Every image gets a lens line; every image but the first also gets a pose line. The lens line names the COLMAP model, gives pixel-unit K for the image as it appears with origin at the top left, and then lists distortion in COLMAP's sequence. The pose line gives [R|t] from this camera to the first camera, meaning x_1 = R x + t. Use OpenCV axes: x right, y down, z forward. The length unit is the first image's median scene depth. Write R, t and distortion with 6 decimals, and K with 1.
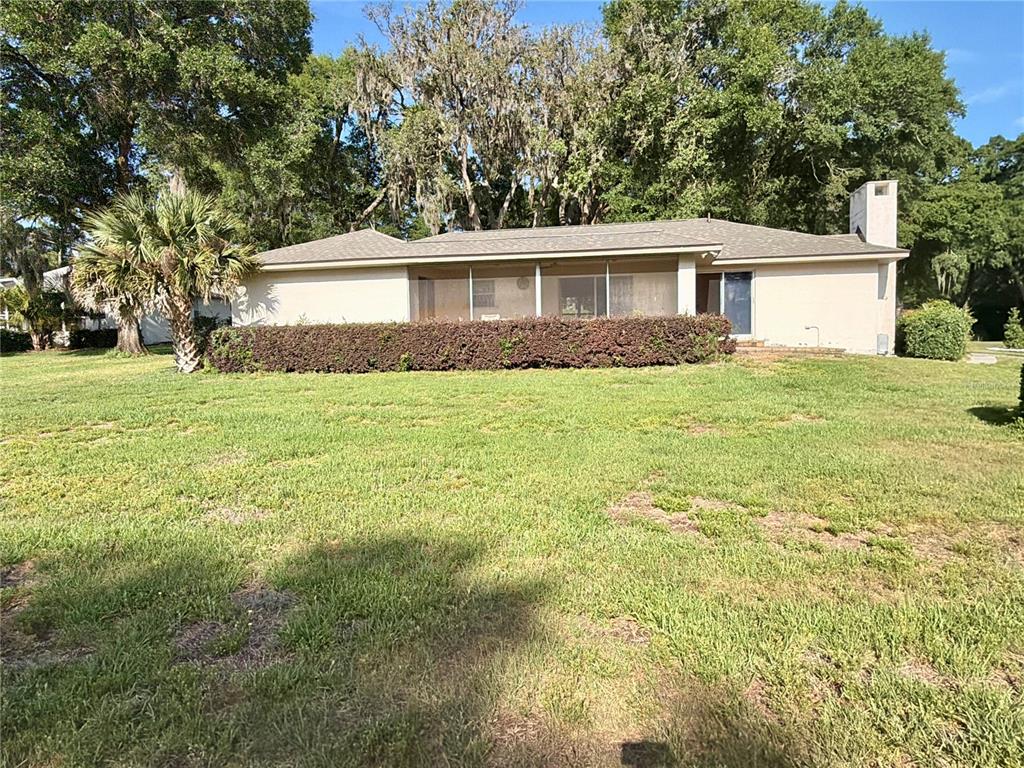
lens RADIAL K [[651.7, 0, 513.3], [0, 651.7, 388.9], [0, 0, 1]] dist [0.001313, 0.001130]
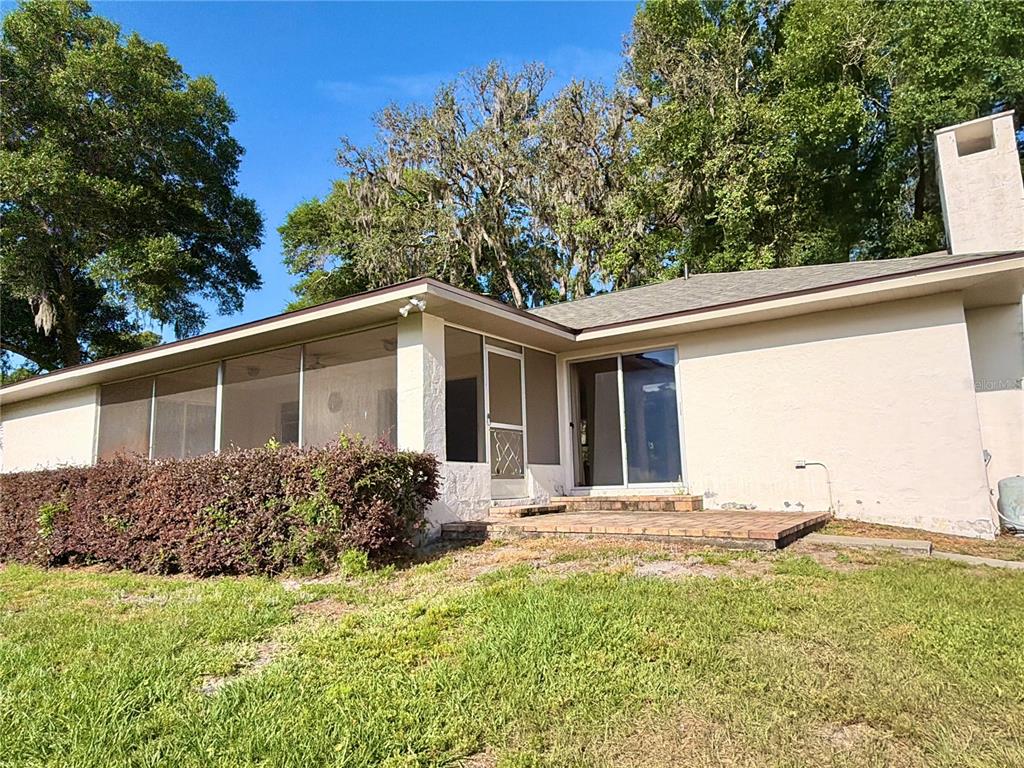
lens RADIAL K [[651.7, 0, 513.3], [0, 651.7, 388.9], [0, 0, 1]] dist [0.001313, 0.001130]
pose [[0.933421, -0.048335, -0.355513, 0.428393], [-0.024232, 0.980128, -0.196878, -0.059335], [0.357965, 0.192385, 0.913701, 0.540698]]
